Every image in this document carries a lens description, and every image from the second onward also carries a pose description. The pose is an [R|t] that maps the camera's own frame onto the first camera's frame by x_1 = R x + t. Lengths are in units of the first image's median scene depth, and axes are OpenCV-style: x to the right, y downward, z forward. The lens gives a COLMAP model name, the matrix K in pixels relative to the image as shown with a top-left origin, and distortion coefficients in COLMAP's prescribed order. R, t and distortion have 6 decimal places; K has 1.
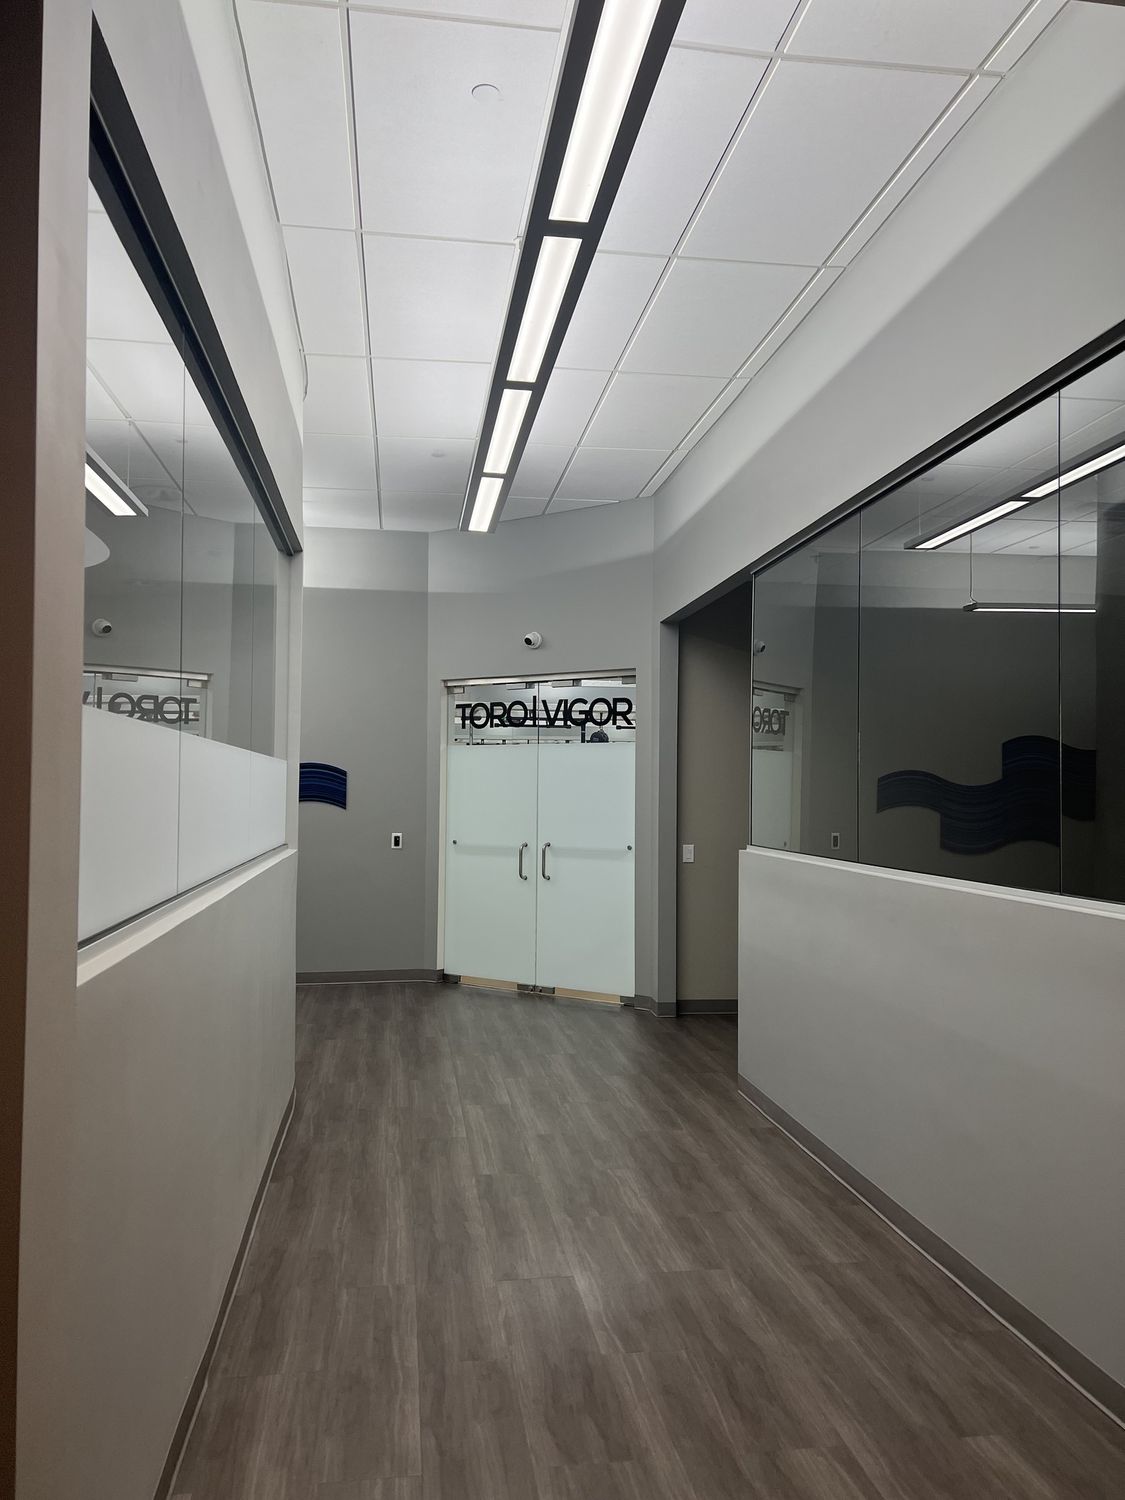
lens RADIAL K [[1103.9, 0, 573.8], [0, 1103.9, 758.3], [0, 0, 1]] dist [0.065741, -0.078830]
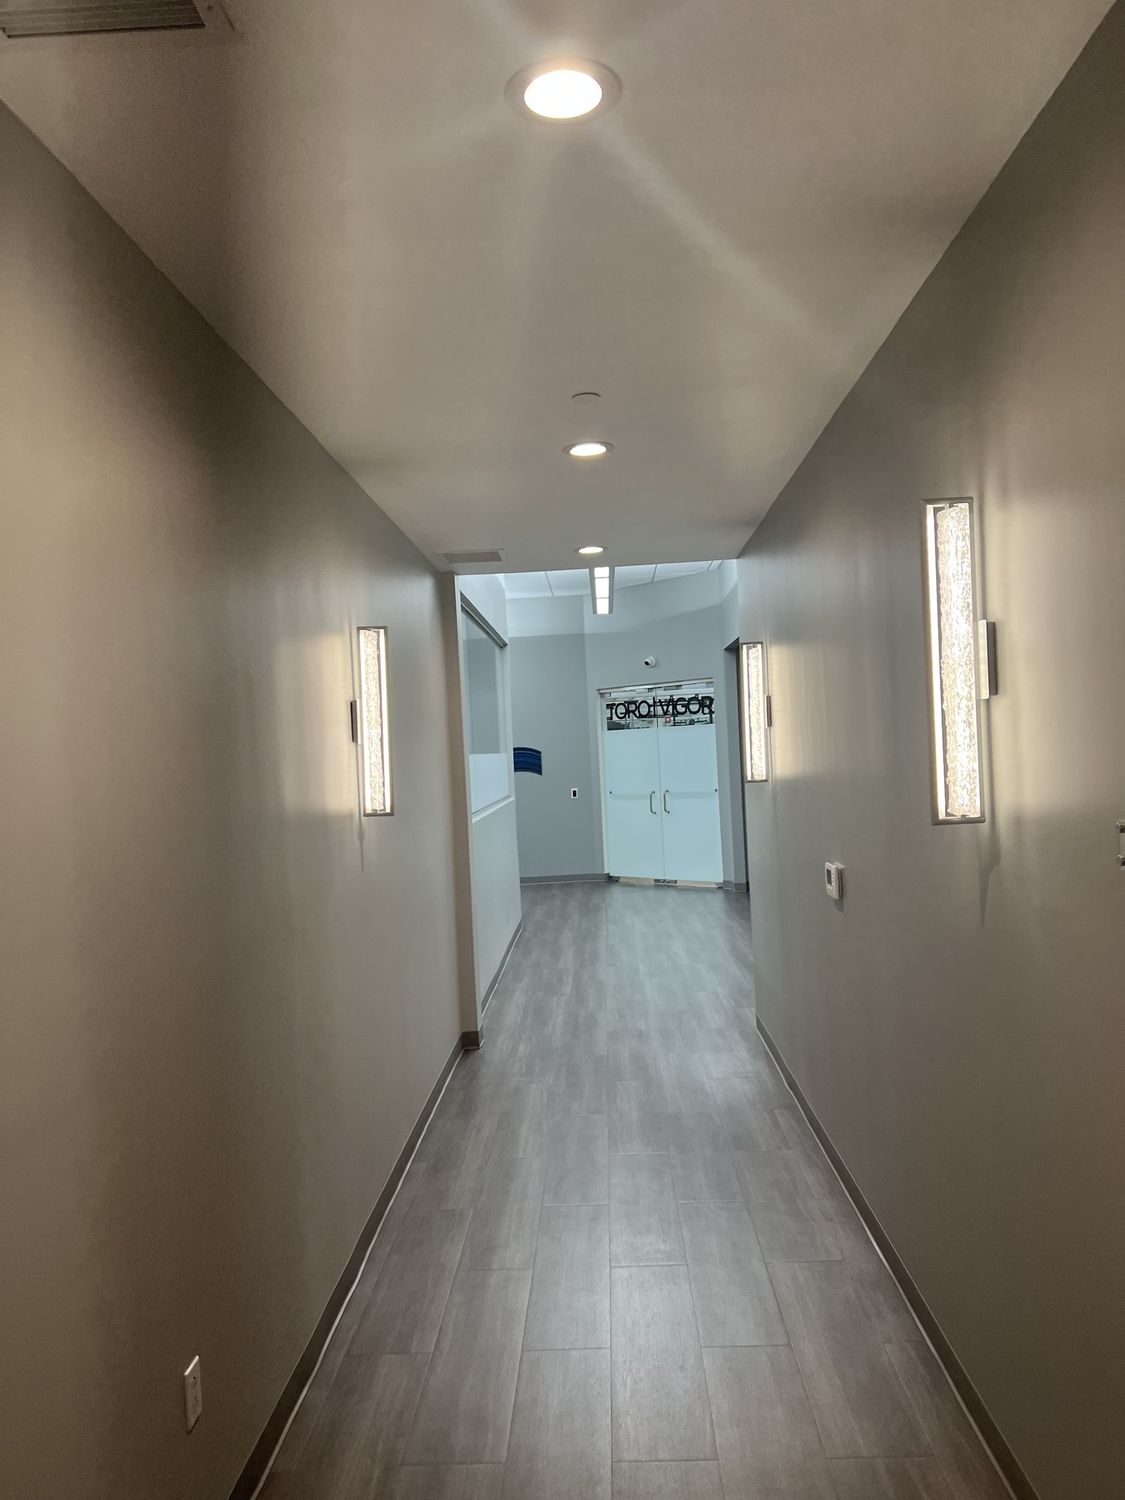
lens RADIAL K [[1103.9, 0, 573.8], [0, 1103.9, 758.3], [0, 0, 1]] dist [0.065741, -0.078830]
pose [[0.981328, -0.055396, -0.184194, 0.143200], [0.062915, 0.997397, 0.035221, -0.033318], [0.181764, -0.046152, 0.982259, -0.593077]]
